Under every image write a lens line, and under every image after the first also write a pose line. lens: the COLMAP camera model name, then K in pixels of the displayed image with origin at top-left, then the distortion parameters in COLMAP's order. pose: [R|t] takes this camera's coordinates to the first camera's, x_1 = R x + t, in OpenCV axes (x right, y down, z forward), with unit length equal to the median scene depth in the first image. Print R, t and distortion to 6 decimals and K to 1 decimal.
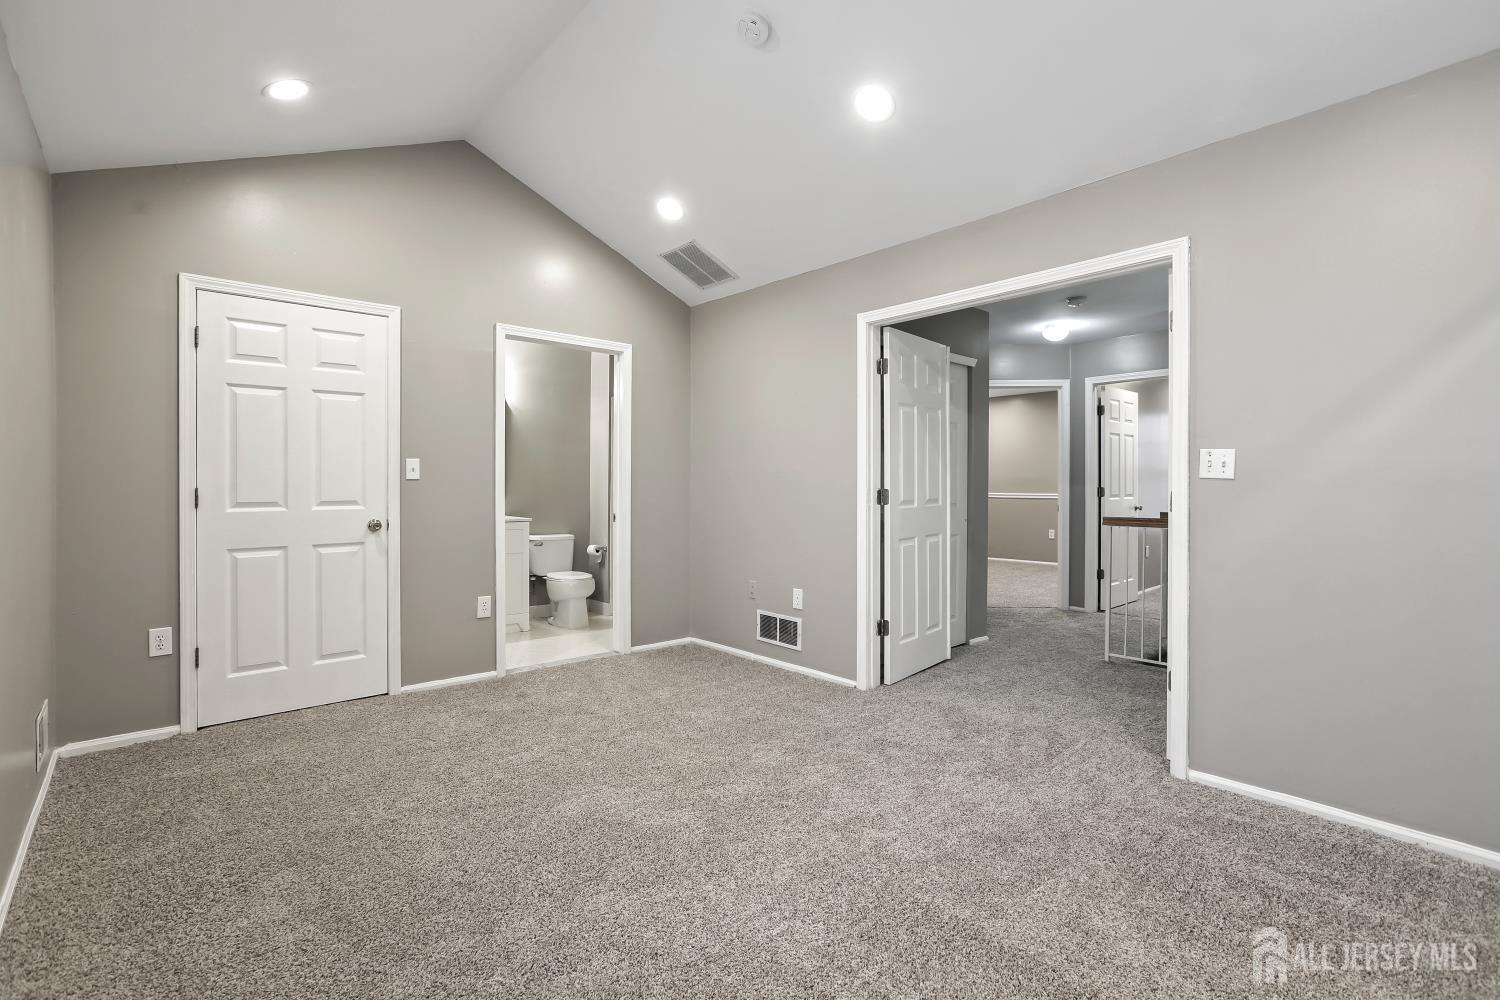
lens RADIAL K [[683.6, 0, 748.5], [0, 683.6, 490.3], [0, 0, 1]] dist [-0.016525, 0.005359]
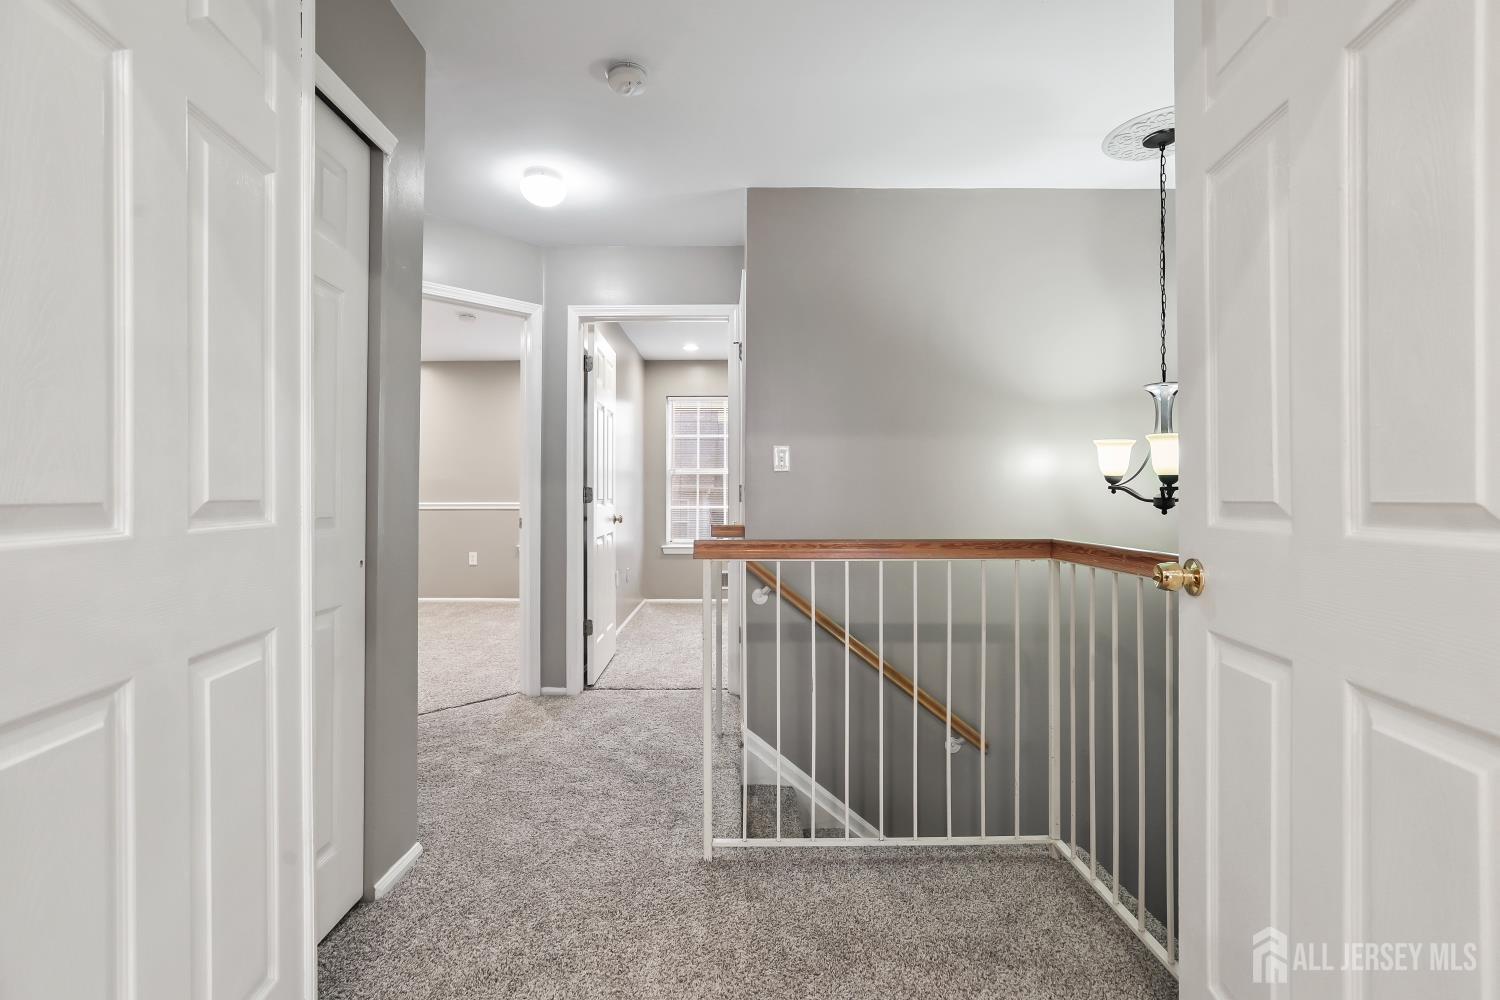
lens RADIAL K [[683.6, 0, 745.6], [0, 683.6, 493.6], [0, 0, 1]] dist [-0.016525, 0.005359]
pose [[0.657040, 0.005320, 0.753837, 0.201929], [0.005636, 0.999912, -0.011969, 0.013804], [-0.753835, 0.012113, 0.656952, 0.684574]]
